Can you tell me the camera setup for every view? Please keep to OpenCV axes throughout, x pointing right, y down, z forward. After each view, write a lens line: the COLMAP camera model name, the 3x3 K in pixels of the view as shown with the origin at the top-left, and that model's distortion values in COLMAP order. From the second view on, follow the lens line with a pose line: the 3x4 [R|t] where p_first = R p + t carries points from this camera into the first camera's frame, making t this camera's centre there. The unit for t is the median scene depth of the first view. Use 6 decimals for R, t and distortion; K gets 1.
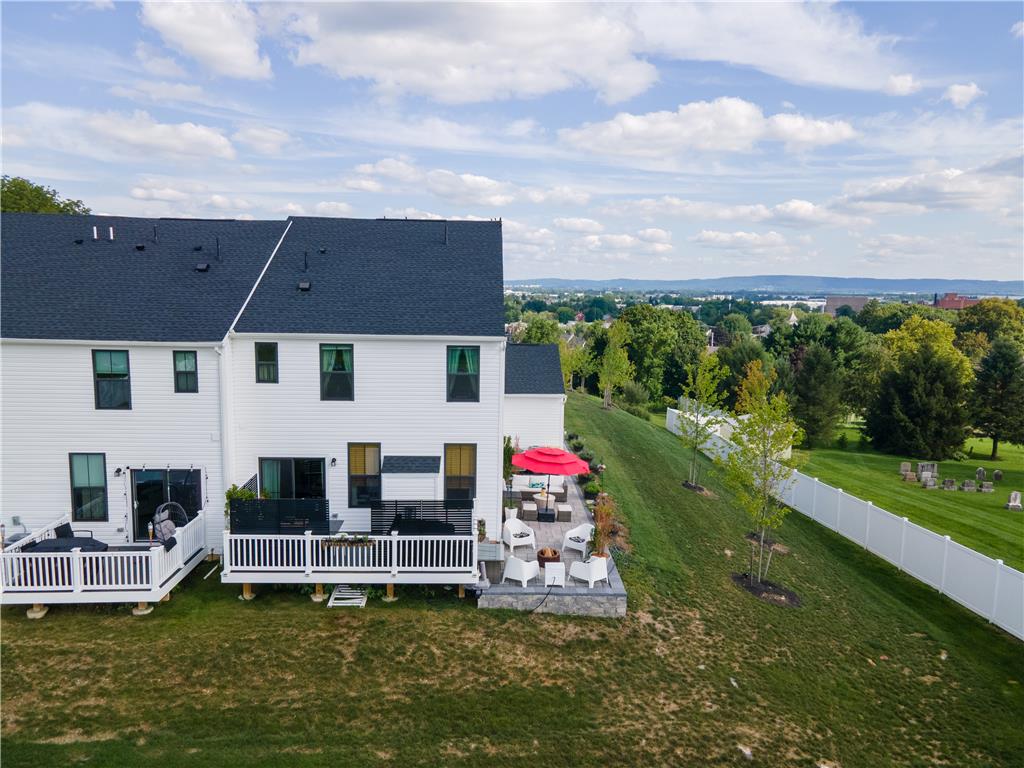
lens RADIAL K [[749.3, 0, 512.3], [0, 749.3, 378.4], [0, 0, 1]] dist [0.020957, 0.012989]
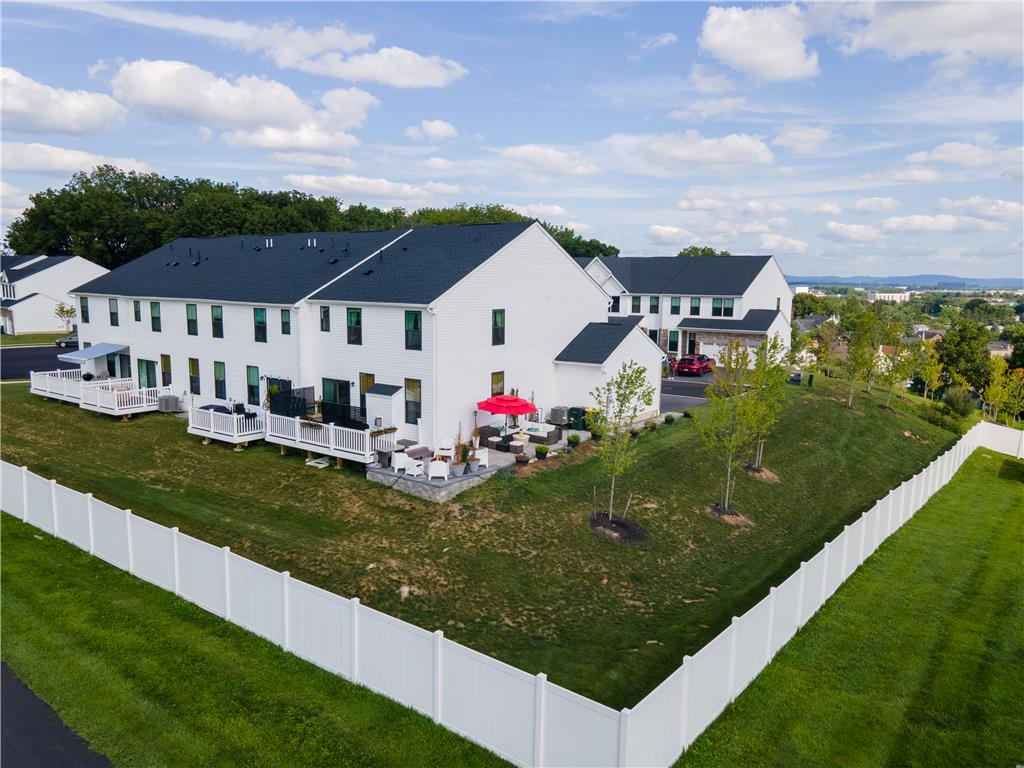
lens RADIAL K [[749.3, 0, 512.0], [0, 749.3, 391.2], [0, 0, 1]] dist [0.020957, 0.012989]
pose [[0.778045, 0.081991, -0.622835, 0.991208], [-0.074700, 0.996487, 0.037864, 0.042026], [0.623751, 0.017066, 0.781436, -0.008378]]
